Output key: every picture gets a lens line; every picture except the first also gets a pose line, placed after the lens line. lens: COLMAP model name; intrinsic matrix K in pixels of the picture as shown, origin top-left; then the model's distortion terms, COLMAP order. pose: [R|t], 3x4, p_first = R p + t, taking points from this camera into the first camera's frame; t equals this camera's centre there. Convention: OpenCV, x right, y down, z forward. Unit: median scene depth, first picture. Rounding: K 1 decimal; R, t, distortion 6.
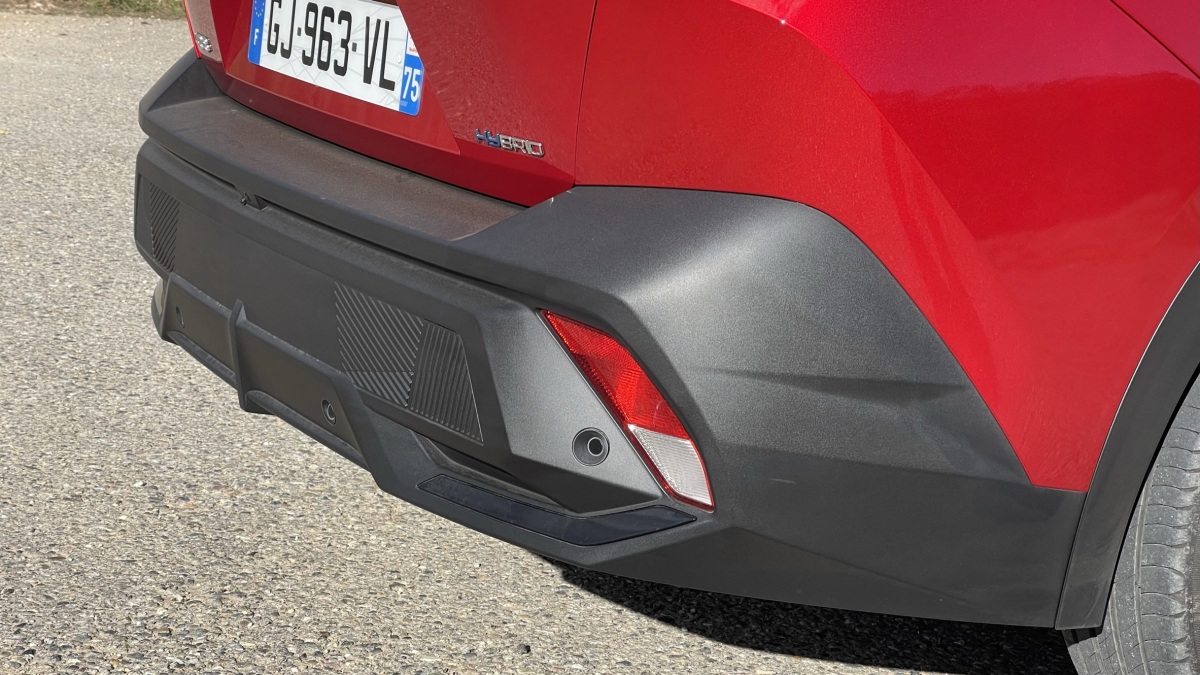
lens RADIAL K [[2161.0, 0, 600.0], [0, 2161.0, 337.5], [0, 0, 1]] dist [0.196085, -0.015346]
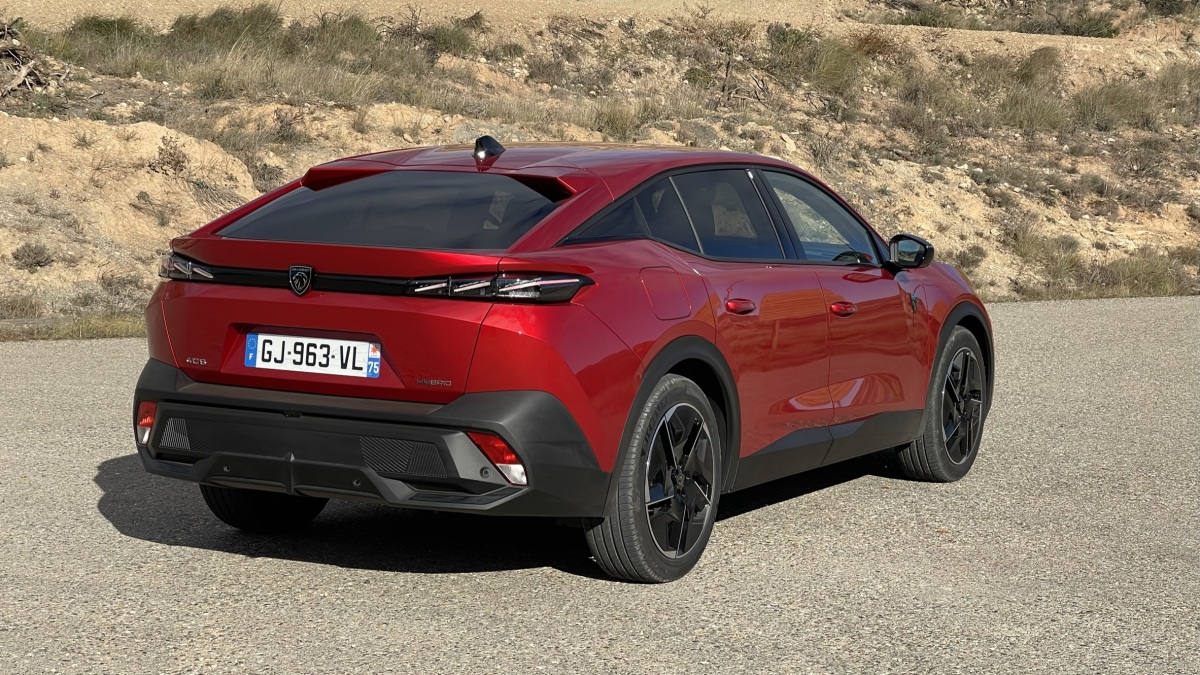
lens RADIAL K [[2161.0, 0, 600.0], [0, 2161.0, 337.5], [0, 0, 1]] dist [0.196085, -0.015346]
pose [[0.840610, -0.059821, 0.538327, -1.332198], [0.127071, 0.987925, -0.088642, 0.134373], [-0.526524, 0.142919, 0.838061, -1.536788]]
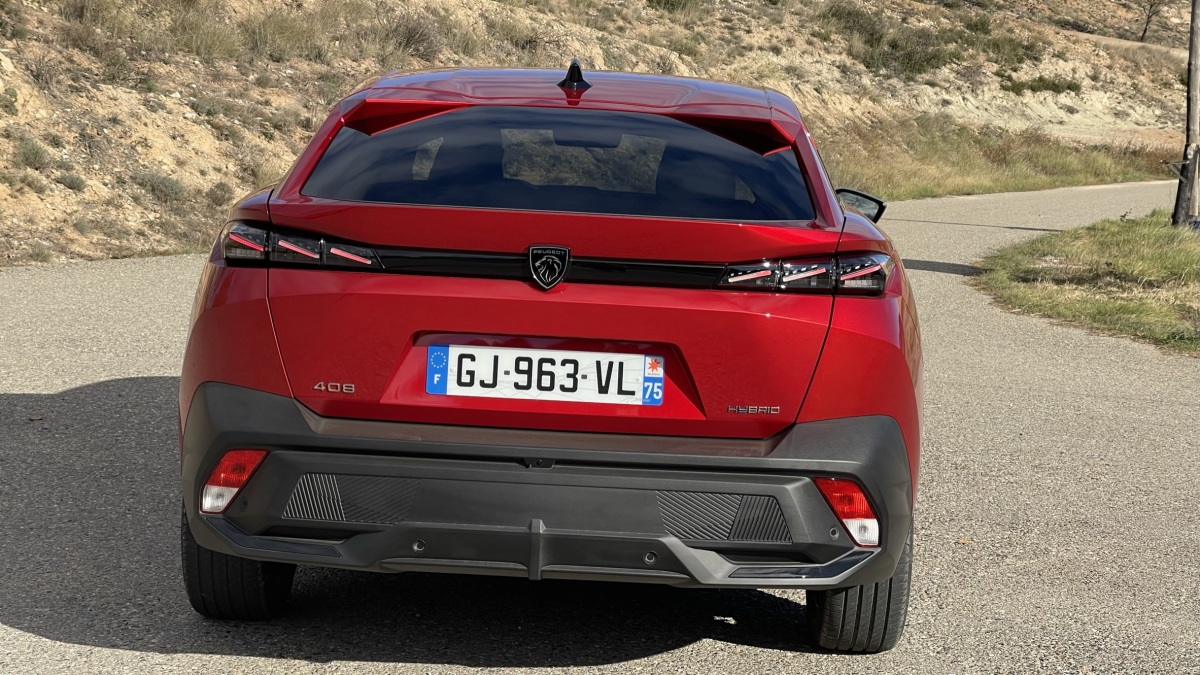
lens RADIAL K [[2161.0, 0, 600.0], [0, 2161.0, 337.5], [0, 0, 1]] dist [0.196085, -0.015346]
pose [[0.492124, -0.098212, 0.864967, -1.778982], [0.167312, 0.985762, 0.016735, -0.198577], [-0.854296, 0.136484, 0.501549, 0.012408]]
